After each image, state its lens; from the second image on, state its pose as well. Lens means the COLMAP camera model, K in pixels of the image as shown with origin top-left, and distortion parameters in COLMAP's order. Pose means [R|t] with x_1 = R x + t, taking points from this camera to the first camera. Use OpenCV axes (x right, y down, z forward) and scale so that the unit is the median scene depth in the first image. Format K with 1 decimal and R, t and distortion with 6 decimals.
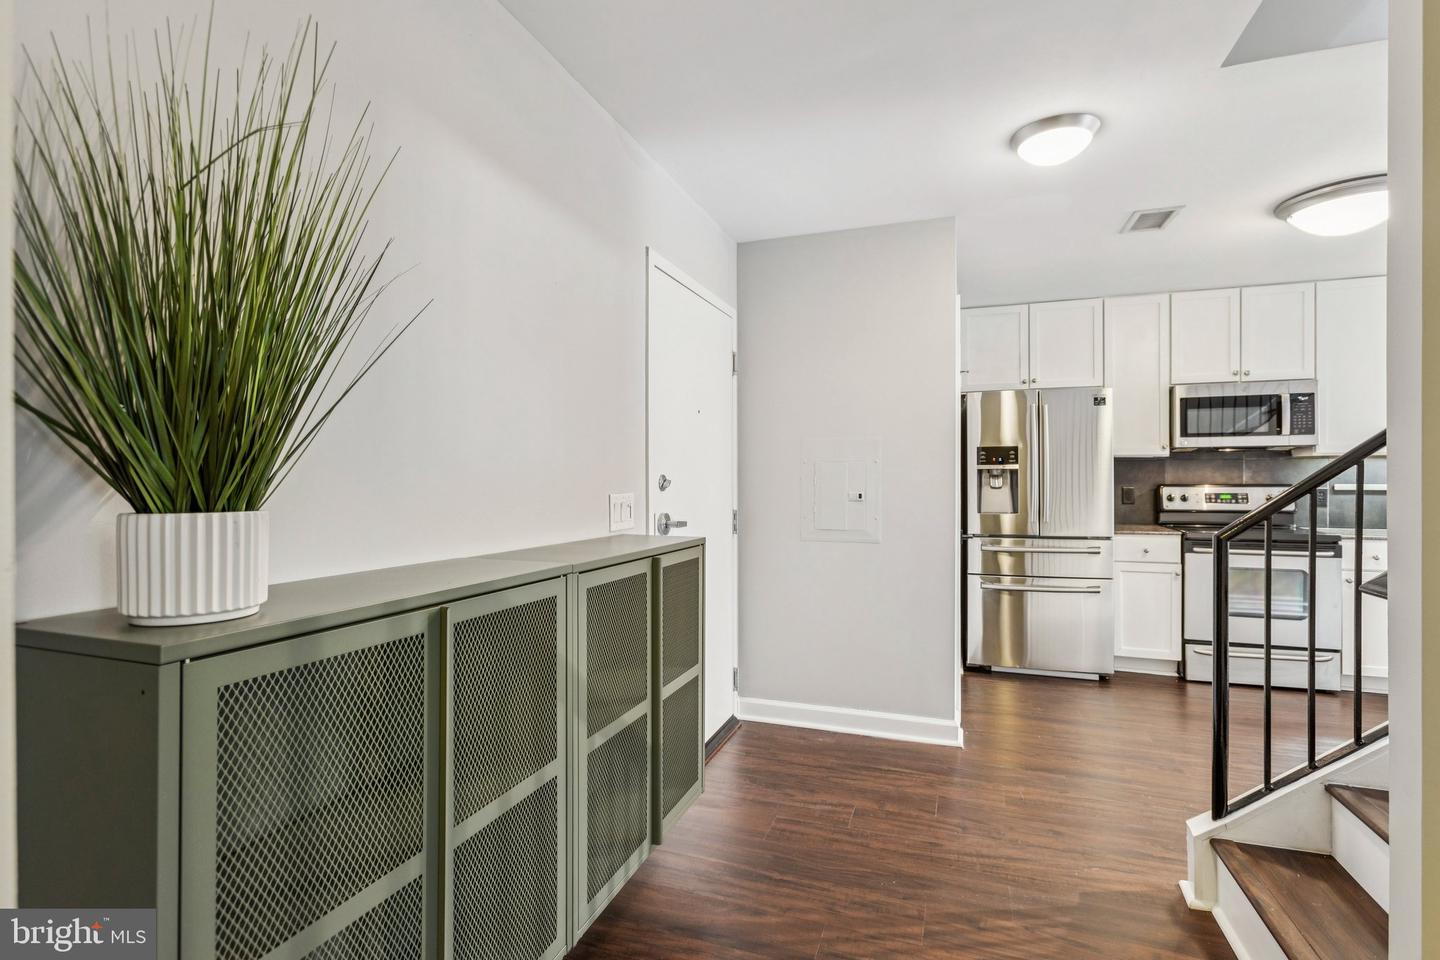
lens RADIAL K [[662.4, 0, 725.8], [0, 662.4, 482.0], [0, 0, 1]] dist [-0.000878, 0.000837]
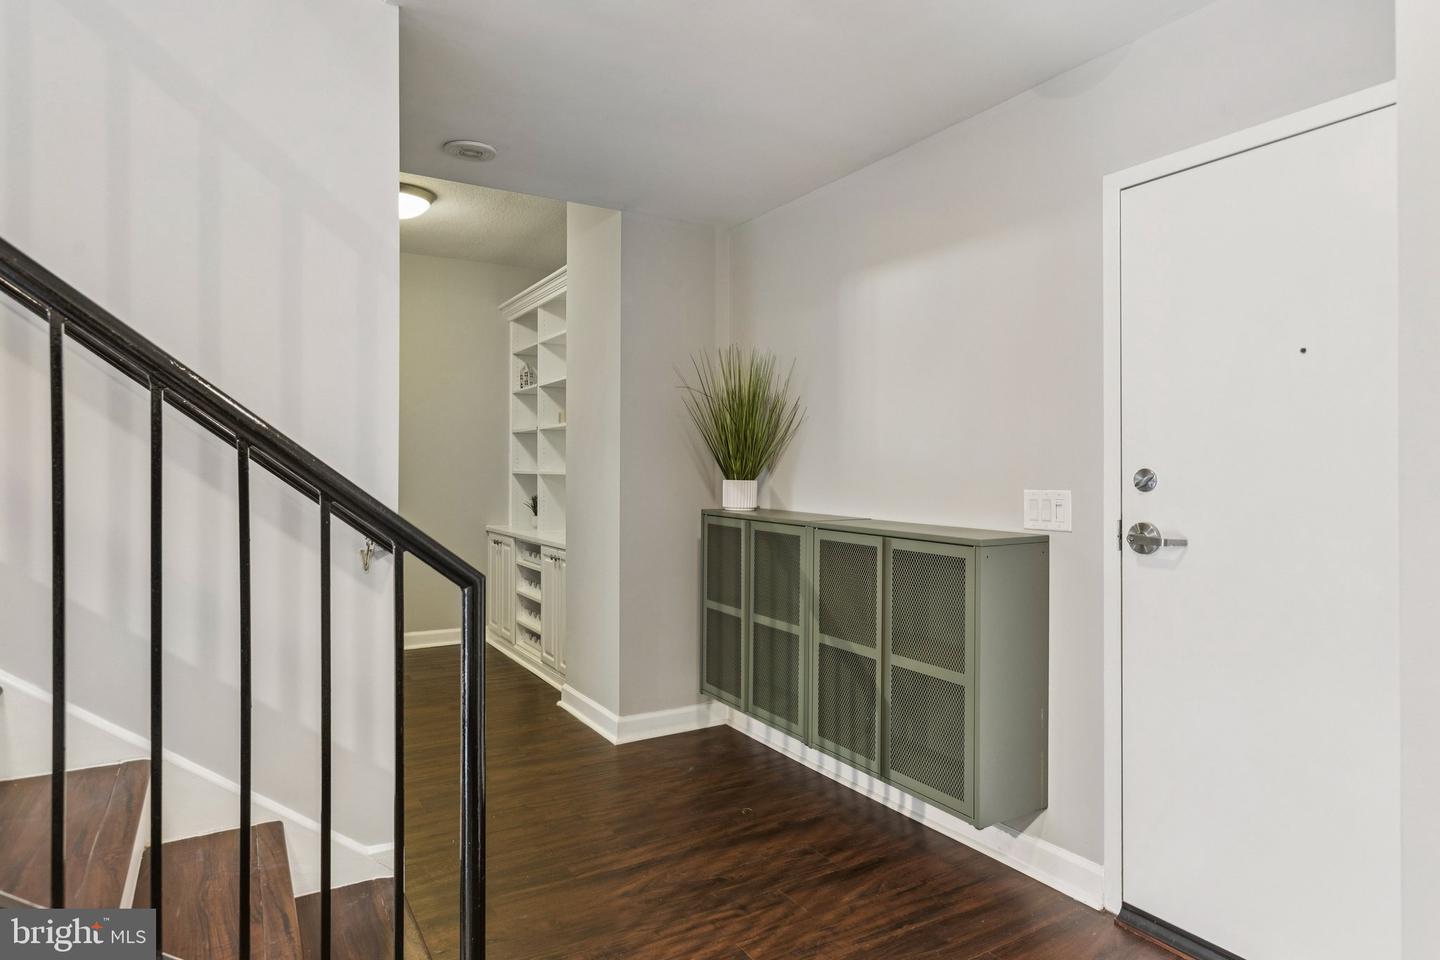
lens RADIAL K [[847.6, 0, 721.7], [0, 847.6, 477.1], [0, 0, 1]] dist [0.002513, 0.000190]
pose [[-0.633587, 0.000562, -0.773672, 1.663410], [-0.009875, 0.999912, 0.008814, -0.006339], [0.773609, 0.013225, -0.633526, 2.293522]]
